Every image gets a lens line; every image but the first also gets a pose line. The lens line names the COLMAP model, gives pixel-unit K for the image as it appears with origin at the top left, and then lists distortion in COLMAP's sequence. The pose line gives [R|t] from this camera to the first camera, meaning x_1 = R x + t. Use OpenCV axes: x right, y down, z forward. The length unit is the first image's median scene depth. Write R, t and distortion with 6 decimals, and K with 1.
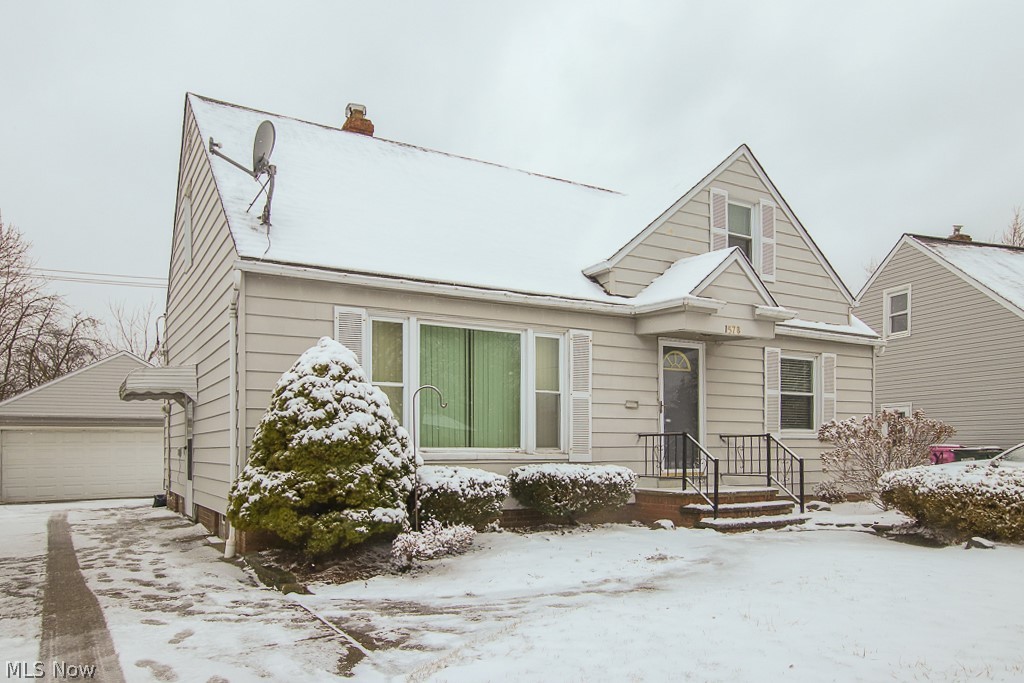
lens RADIAL K [[704.2, 0, 492.5], [0, 704.2, 371.5], [0, 0, 1]] dist [0.028106, 0.016193]
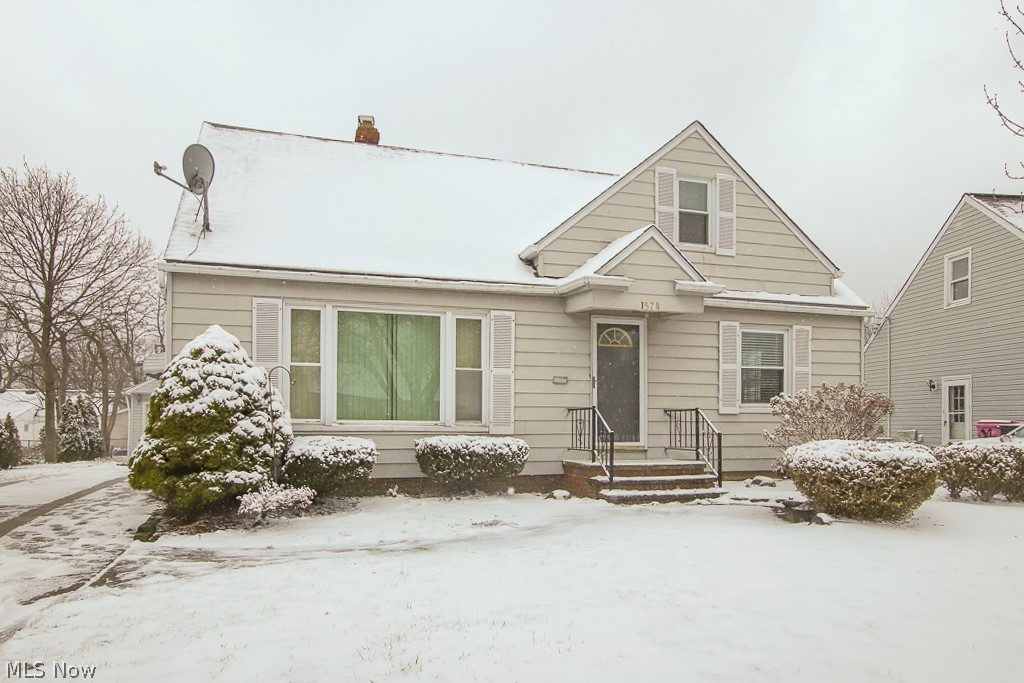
lens RADIAL K [[670.3, 0, 513.0], [0, 670.3, 344.2], [0, 0, 1]] dist [0.022098, 0.012892]
pose [[0.975248, -0.020489, -0.220163, 0.384971], [0.018585, 0.999770, -0.010719, 0.003256], [0.220332, 0.006362, 0.975404, 0.011806]]
